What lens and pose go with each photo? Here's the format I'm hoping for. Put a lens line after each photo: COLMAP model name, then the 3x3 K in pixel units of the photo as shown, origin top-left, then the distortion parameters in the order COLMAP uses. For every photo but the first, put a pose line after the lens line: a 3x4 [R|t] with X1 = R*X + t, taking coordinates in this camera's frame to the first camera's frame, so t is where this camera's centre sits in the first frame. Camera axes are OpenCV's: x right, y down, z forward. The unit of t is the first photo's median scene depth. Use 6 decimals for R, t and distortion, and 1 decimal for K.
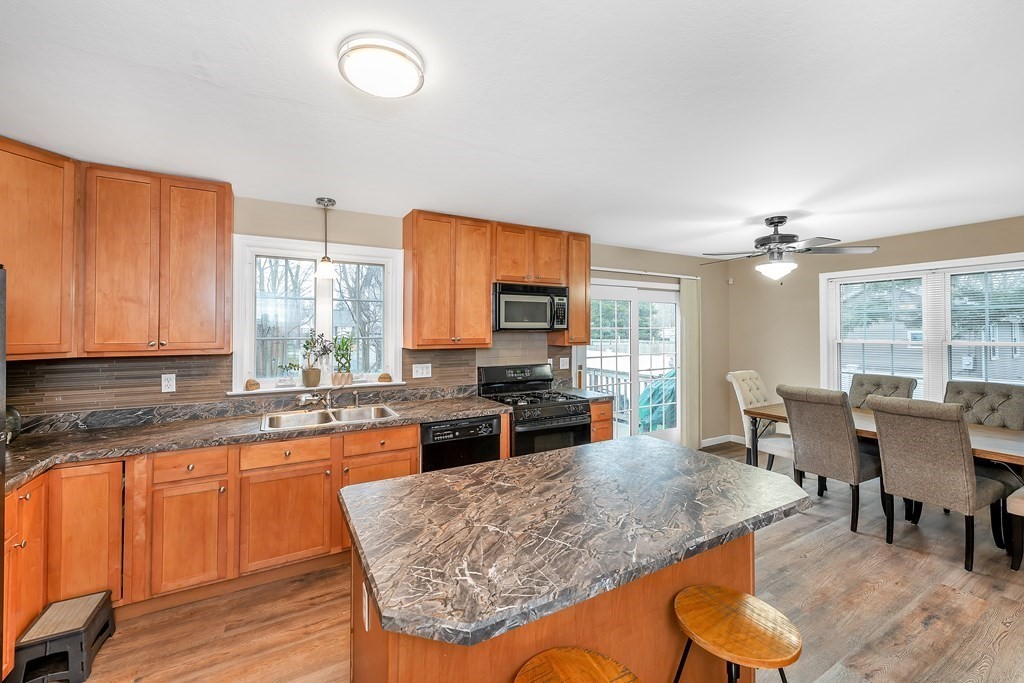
lens RADIAL K [[413.1, 0, 489.8], [0, 413.1, 323.8], [0, 0, 1]] dist [-0.002757, 0.001050]
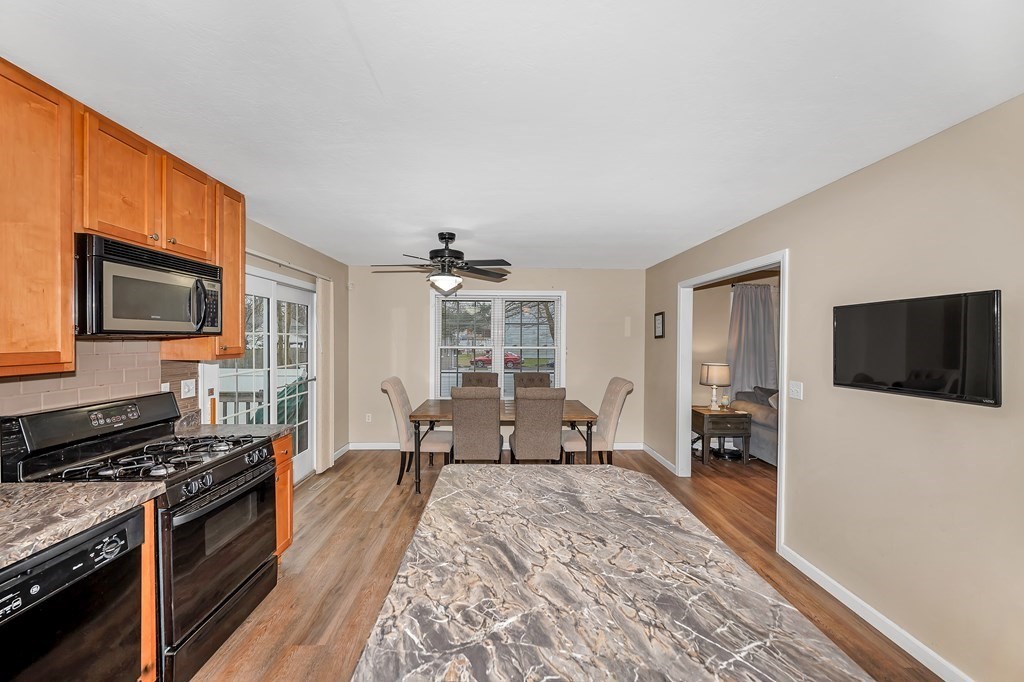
lens RADIAL K [[413.1, 0, 508.4], [0, 413.1, 341.8], [0, 0, 1]] dist [-0.002757, 0.001050]
pose [[0.437242, -0.002400, 0.899341, -0.232668], [-0.021131, 0.999693, 0.012941, 0.009241], [-0.899096, -0.024662, 0.437057, 0.406565]]
